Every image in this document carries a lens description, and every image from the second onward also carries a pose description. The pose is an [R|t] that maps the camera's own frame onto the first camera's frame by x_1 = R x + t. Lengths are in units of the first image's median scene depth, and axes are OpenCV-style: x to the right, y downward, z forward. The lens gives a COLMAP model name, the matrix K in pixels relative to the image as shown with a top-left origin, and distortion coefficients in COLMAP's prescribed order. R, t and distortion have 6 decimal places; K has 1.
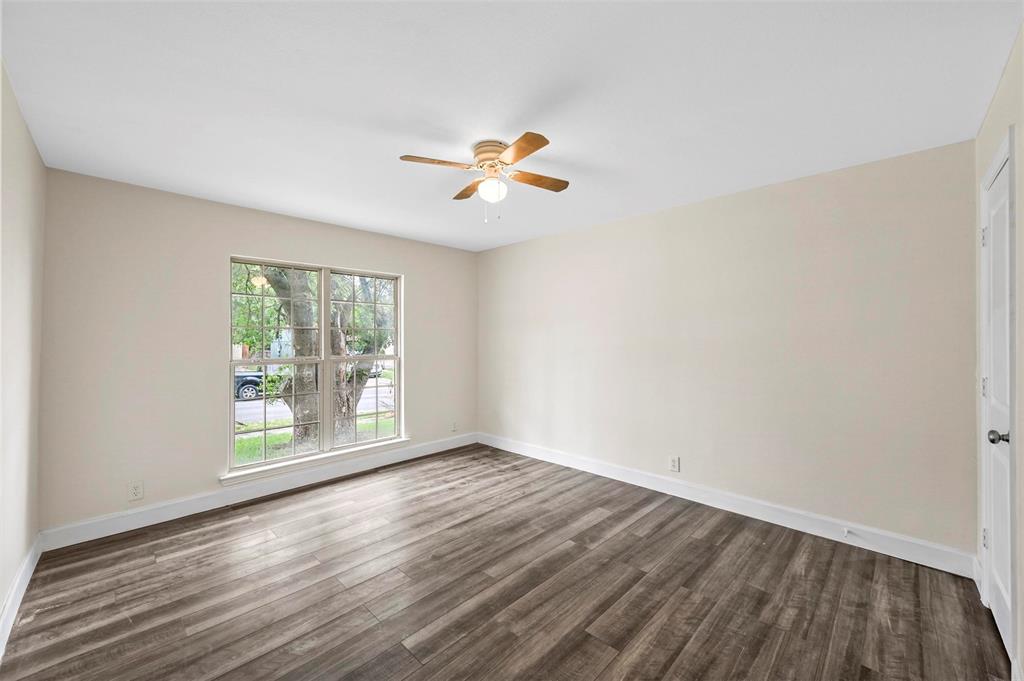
lens RADIAL K [[405.6, 0, 507.6], [0, 405.6, 335.9], [0, 0, 1]] dist [-0.002091, 0.000954]
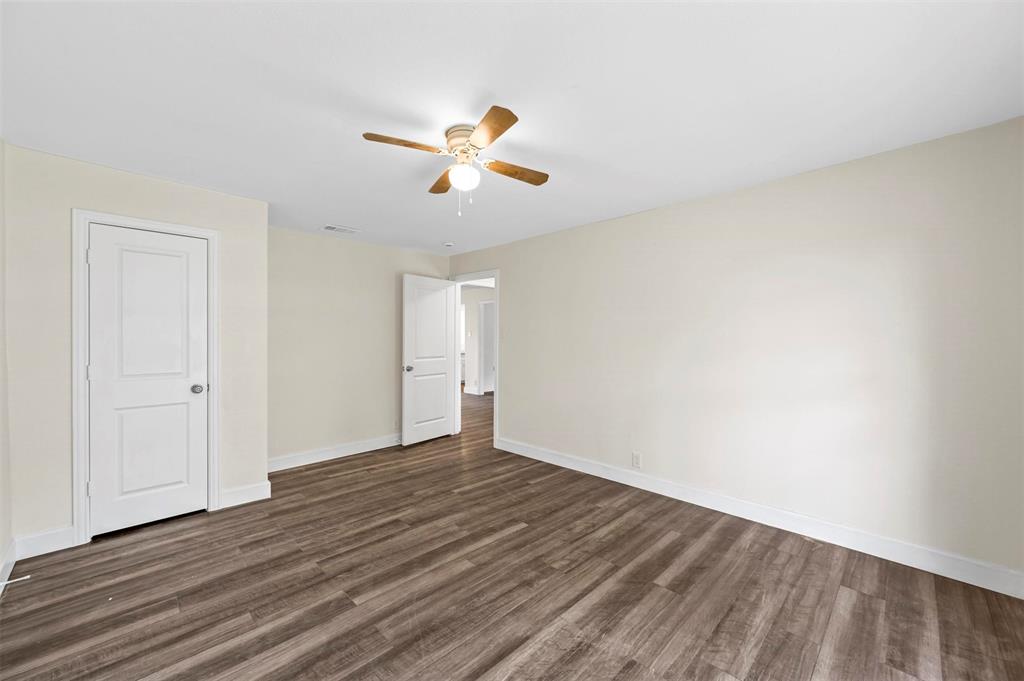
lens RADIAL K [[405.6, 0, 508.7], [0, 405.6, 338.8], [0, 0, 1]] dist [-0.002091, 0.000954]
pose [[-0.999947, 0.001740, 0.010160, -0.159681], [0.001638, 0.999948, -0.010061, 0.029327], [-0.010177, -0.010044, -0.999898, 2.073767]]
